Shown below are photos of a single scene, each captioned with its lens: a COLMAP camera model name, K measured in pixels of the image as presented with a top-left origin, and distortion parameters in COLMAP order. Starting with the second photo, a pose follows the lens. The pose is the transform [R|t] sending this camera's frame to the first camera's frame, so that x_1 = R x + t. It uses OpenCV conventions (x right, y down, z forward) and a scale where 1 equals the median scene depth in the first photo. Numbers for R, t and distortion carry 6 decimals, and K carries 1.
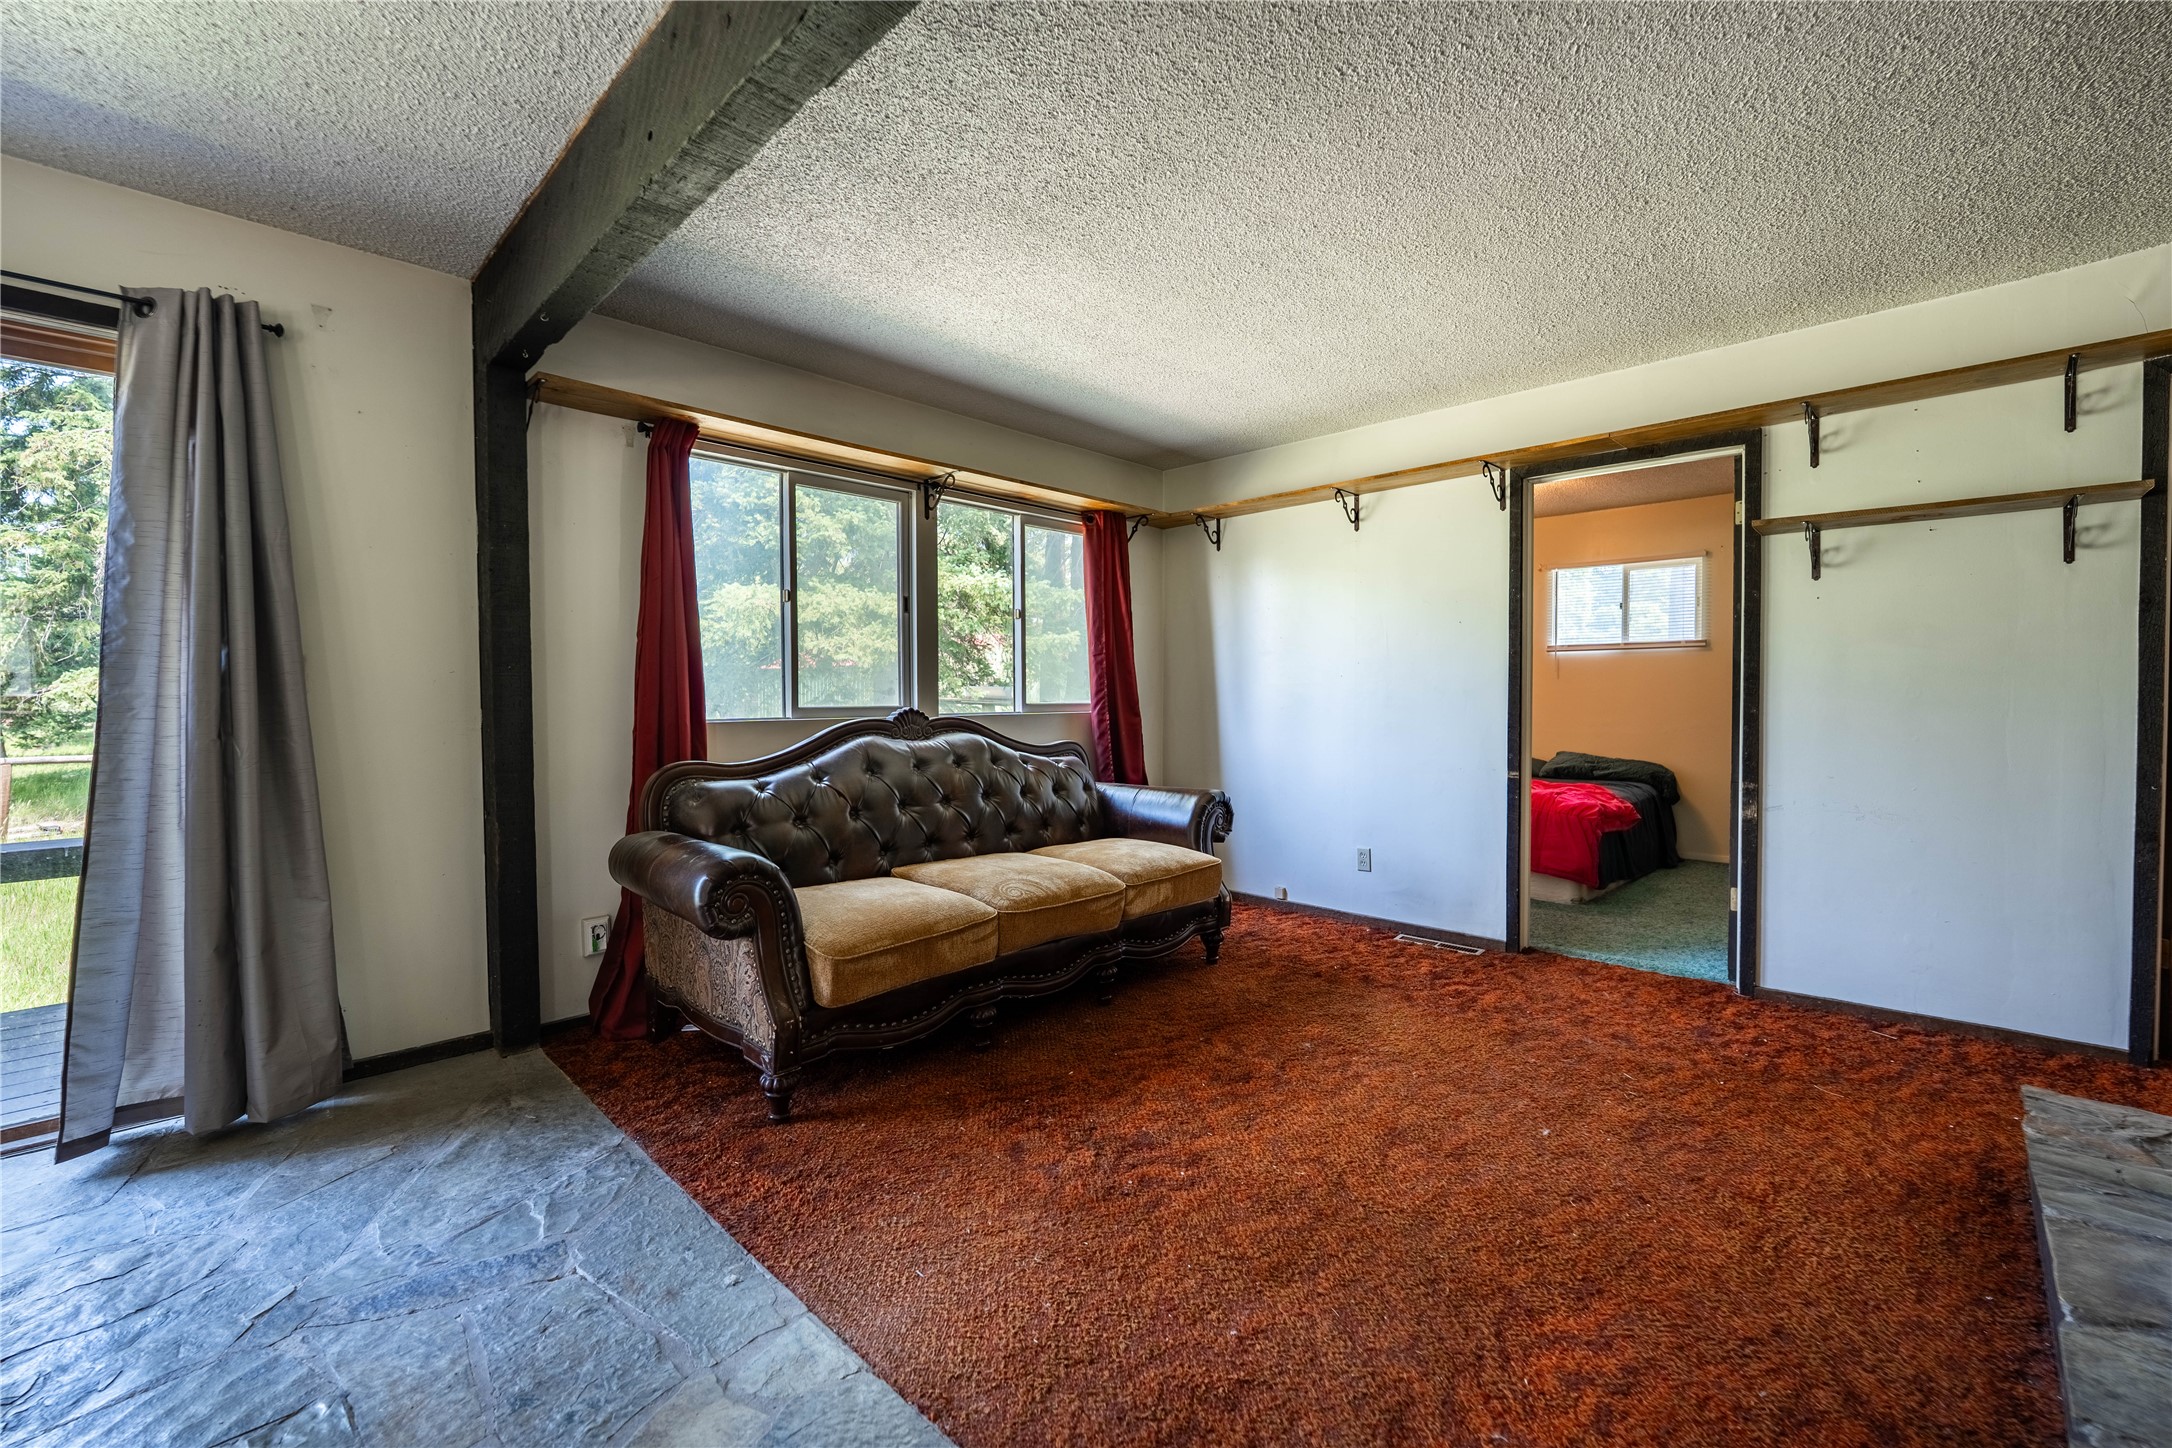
lens RADIAL K [[913.0, 0, 1096.8], [0, 913.0, 713.5], [0, 0, 1]] dist [-0.001016, -0.000312]
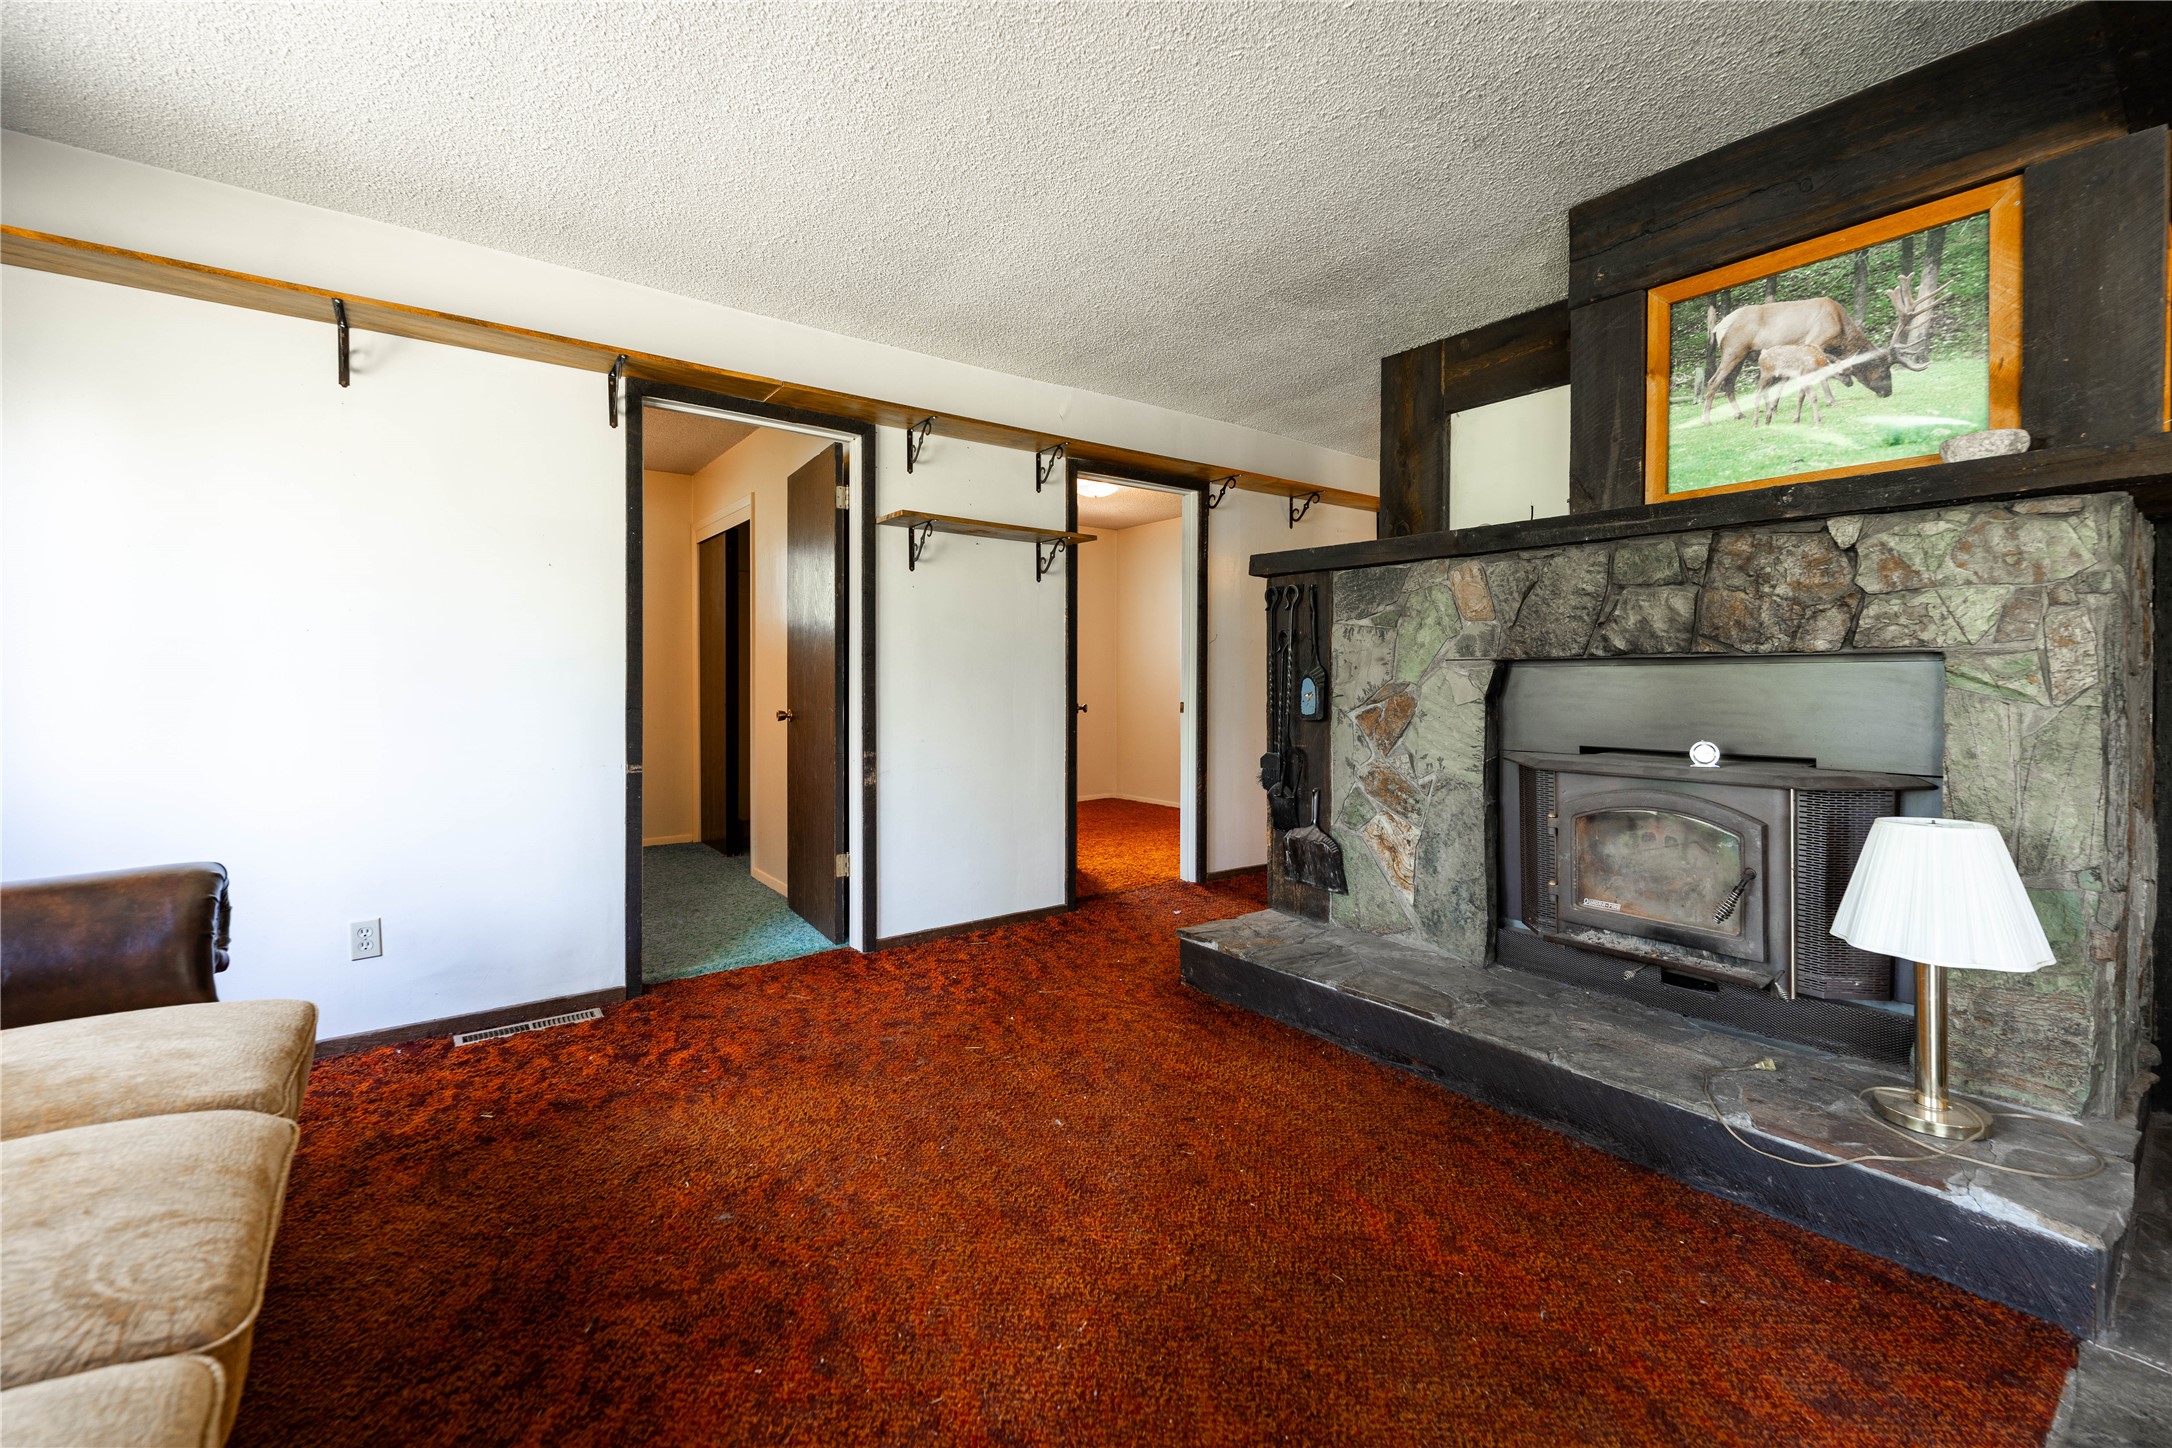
lens RADIAL K [[913.0, 0, 1126.6], [0, 913.0, 686.4], [0, 0, 1]] dist [-0.001016, -0.000312]
pose [[0.133815, -0.003382, 0.991001, -0.313976], [0.019021, 0.999819, 0.000843, 0.004199], [-0.990824, 0.018737, 0.133855, 0.570562]]
